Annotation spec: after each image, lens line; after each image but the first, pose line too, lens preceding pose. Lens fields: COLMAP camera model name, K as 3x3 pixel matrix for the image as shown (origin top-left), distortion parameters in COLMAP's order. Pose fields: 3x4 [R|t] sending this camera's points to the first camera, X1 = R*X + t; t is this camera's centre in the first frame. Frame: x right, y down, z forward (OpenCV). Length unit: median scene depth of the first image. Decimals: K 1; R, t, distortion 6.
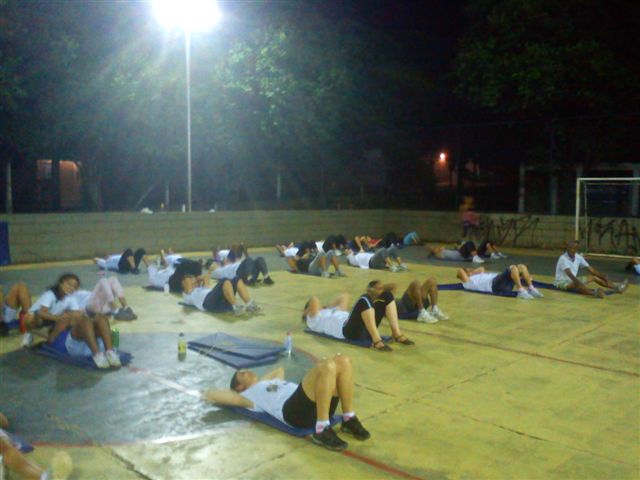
lens RADIAL K [[625.2, 0, 319.5], [0, 625.2, 244.4], [0, 0, 1]] dist [-0.022487, 0.000000]
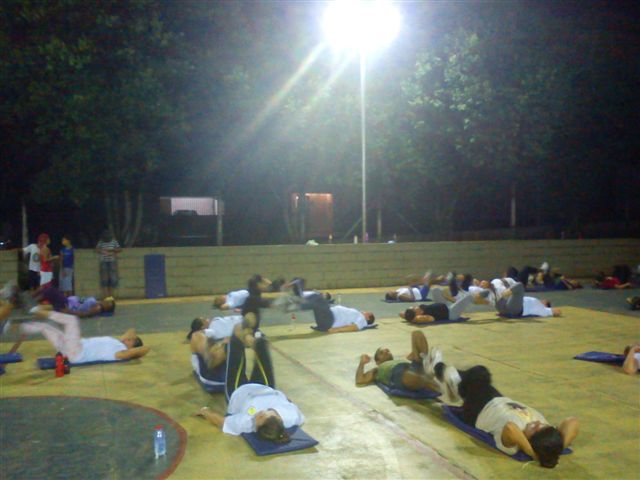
lens RADIAL K [[625.2, 0, 320.8], [0, 625.2, 243.9], [0, 0, 1]] dist [-0.022487, 0.000000]
pose [[0.891134, -0.004077, -0.453722, 0.144429], [-0.016955, 0.998962, -0.042276, -0.011870], [0.453424, 0.045366, 0.890140, 0.158121]]
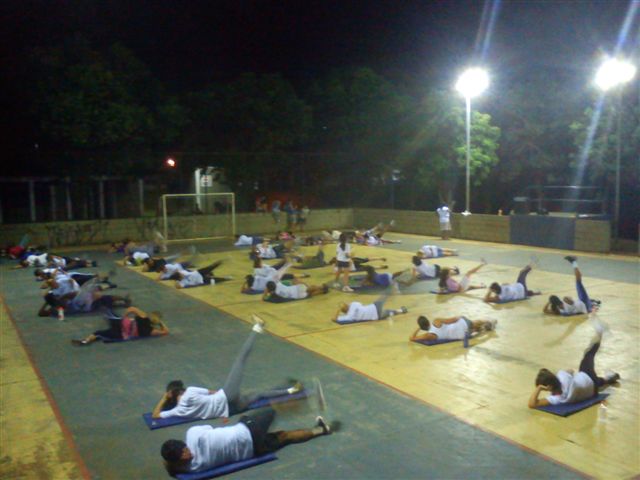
lens RADIAL K [[625.2, 0, 321.6], [0, 625.2, 239.4], [0, 0, 1]] dist [-0.022487, 0.000000]
pose [[0.273140, -0.108792, 0.955803, -0.947675], [0.095024, 0.991776, 0.085732, -0.084541], [-0.957270, 0.067407, 0.281232, 0.148423]]
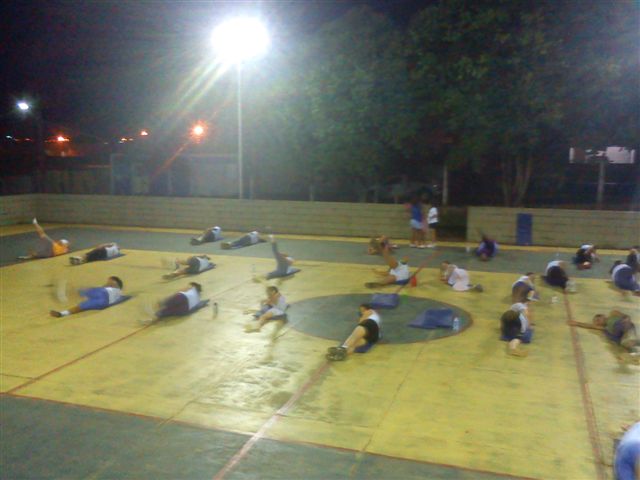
lens RADIAL K [[625.2, 0, 320.2], [0, 625.2, 242.6], [0, 0, 1]] dist [-0.022487, 0.000000]
pose [[0.410788, 0.121729, -0.903568, 0.420050], [-0.069219, 0.992351, 0.102221, -0.063011], [0.909100, 0.020553, 0.416072, 0.007533]]
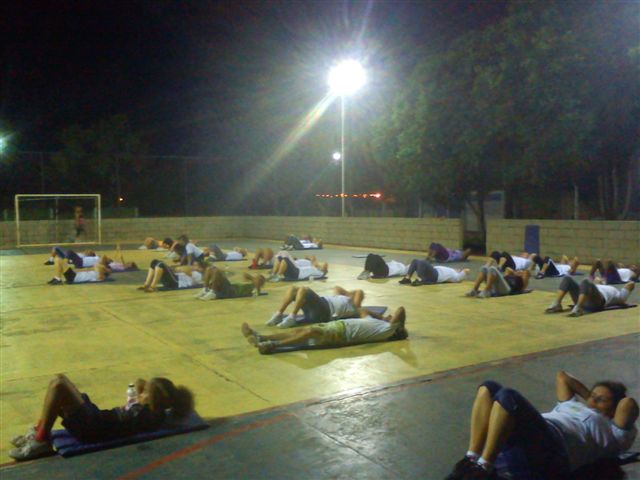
lens RADIAL K [[625.2, 0, 313.8], [0, 625.2, 242.6], [0, 0, 1]] dist [-0.022487, 0.000000]
pose [[-0.271135, 0.048780, -0.961305, 0.613644], [-0.062617, 0.995706, 0.068187, -0.045786], [0.960502, 0.078682, -0.266916, 0.692560]]
